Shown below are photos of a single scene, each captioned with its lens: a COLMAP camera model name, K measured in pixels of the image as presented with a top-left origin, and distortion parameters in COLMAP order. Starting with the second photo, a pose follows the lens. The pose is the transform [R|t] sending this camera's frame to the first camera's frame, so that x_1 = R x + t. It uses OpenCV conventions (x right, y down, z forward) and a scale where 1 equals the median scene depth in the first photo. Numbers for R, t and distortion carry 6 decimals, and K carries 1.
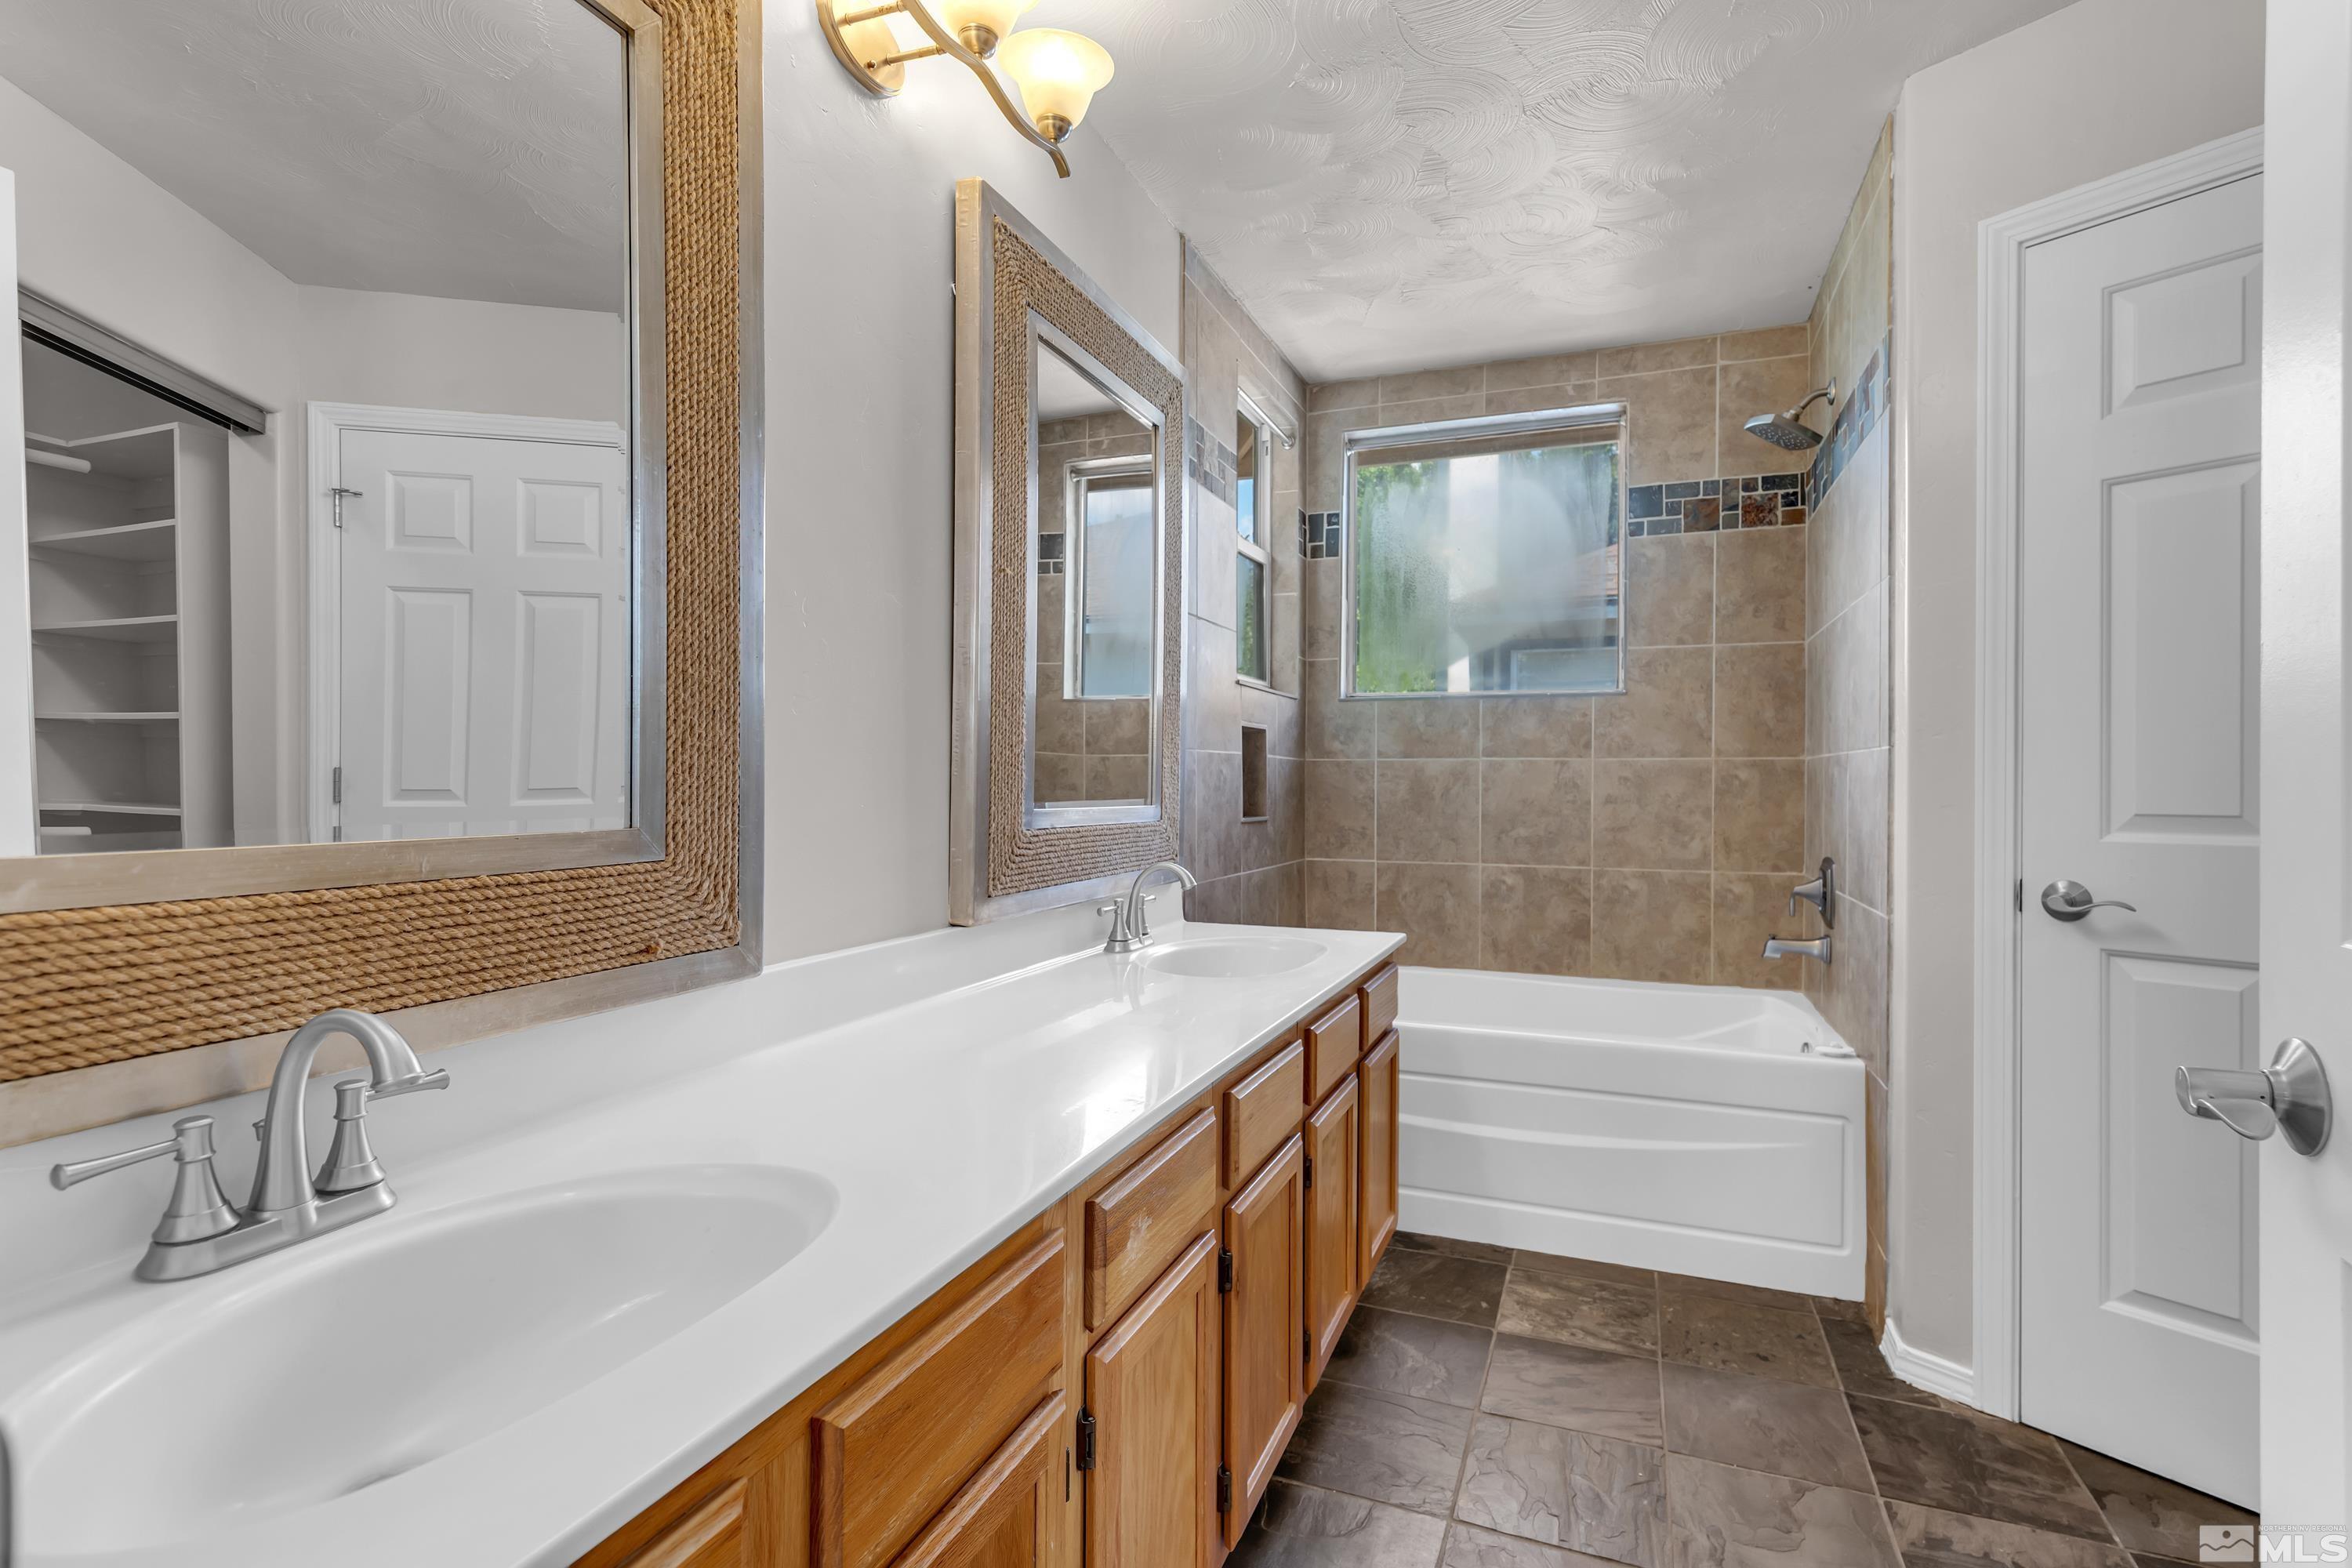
lens RADIAL K [[1125.4, 0, 1194.7], [0, 1125.4, 790.2], [0, 0, 1]] dist [0.005992, -0.000320]
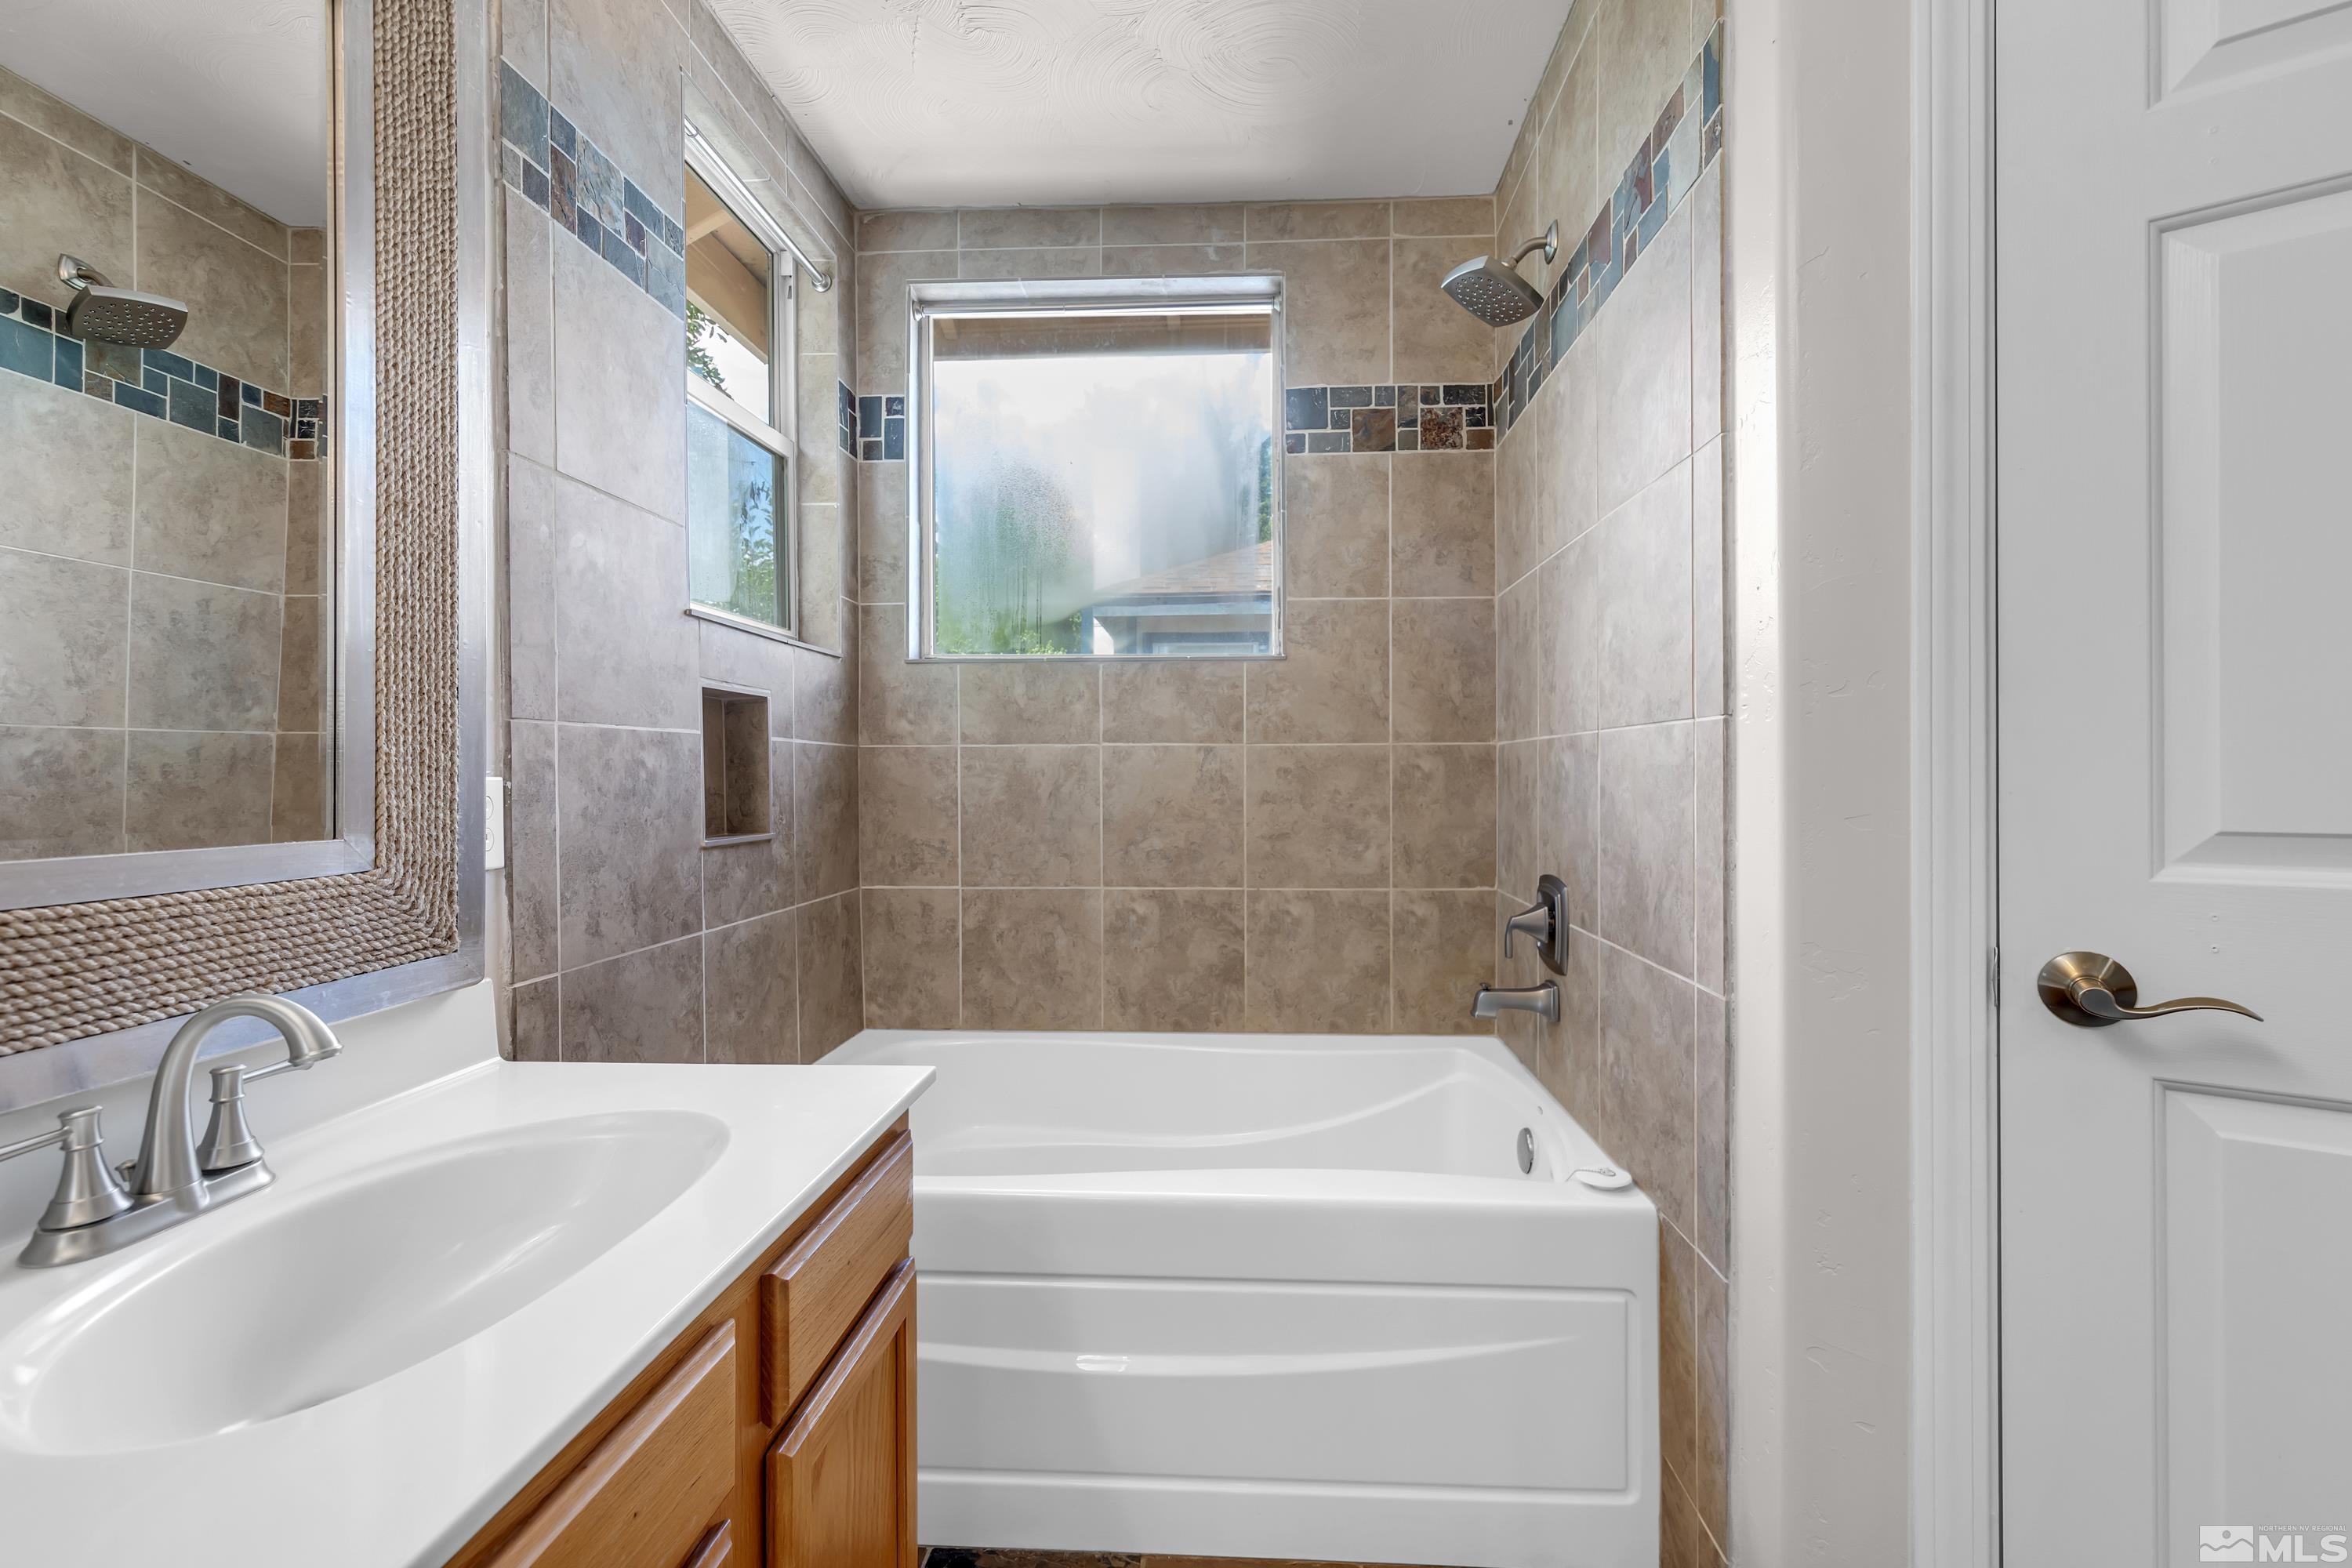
lens RADIAL K [[1058.0, 0, 1190.9], [0, 1058.0, 776.2], [0, 0, 1]] dist [0.008438, -0.000616]
pose [[0.953649, -0.007991, 0.300815, 0.107737], [0.009550, 0.999948, -0.003712, -0.004396], [-0.300770, 0.006413, 0.953675, 0.342161]]
